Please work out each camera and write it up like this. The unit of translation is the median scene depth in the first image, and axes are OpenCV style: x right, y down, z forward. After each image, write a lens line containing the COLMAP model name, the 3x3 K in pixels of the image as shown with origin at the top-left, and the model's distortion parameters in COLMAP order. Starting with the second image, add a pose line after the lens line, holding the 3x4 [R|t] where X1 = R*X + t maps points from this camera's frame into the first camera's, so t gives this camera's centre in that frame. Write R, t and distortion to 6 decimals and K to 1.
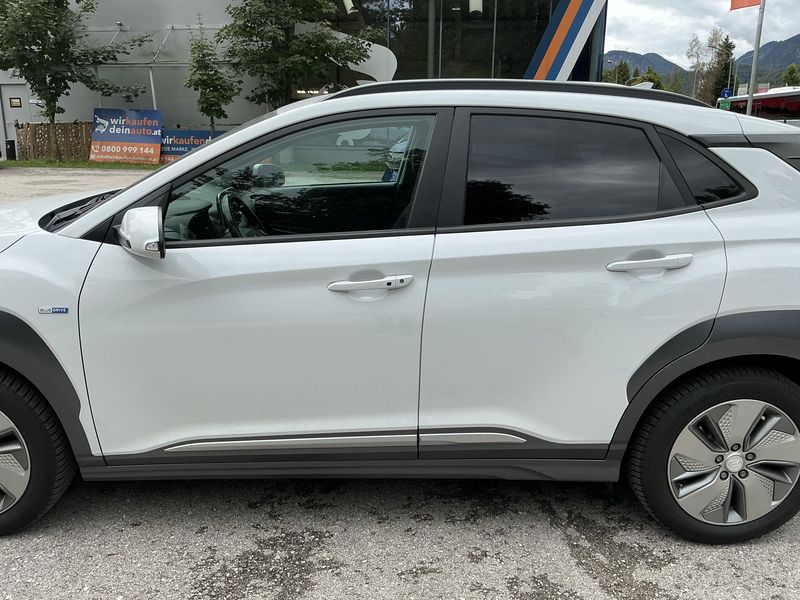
lens RADIAL K [[678.1, 0, 399.2], [0, 678.1, 295.8], [0, 0, 1]] dist [0.051922, -0.121336]
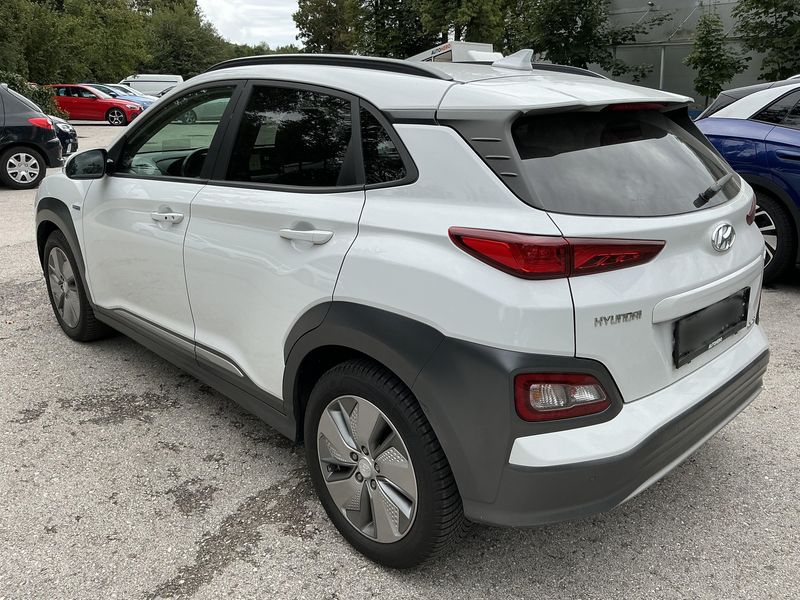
lens RADIAL K [[678.1, 0, 403.5], [0, 678.1, 299.3], [0, 0, 1]] dist [0.051922, -0.121336]
pose [[0.682040, 0.216165, -0.698638, 0.167366], [-0.194362, 0.974540, 0.111787, -0.013487], [0.705014, 0.059545, 0.706689, 0.055691]]
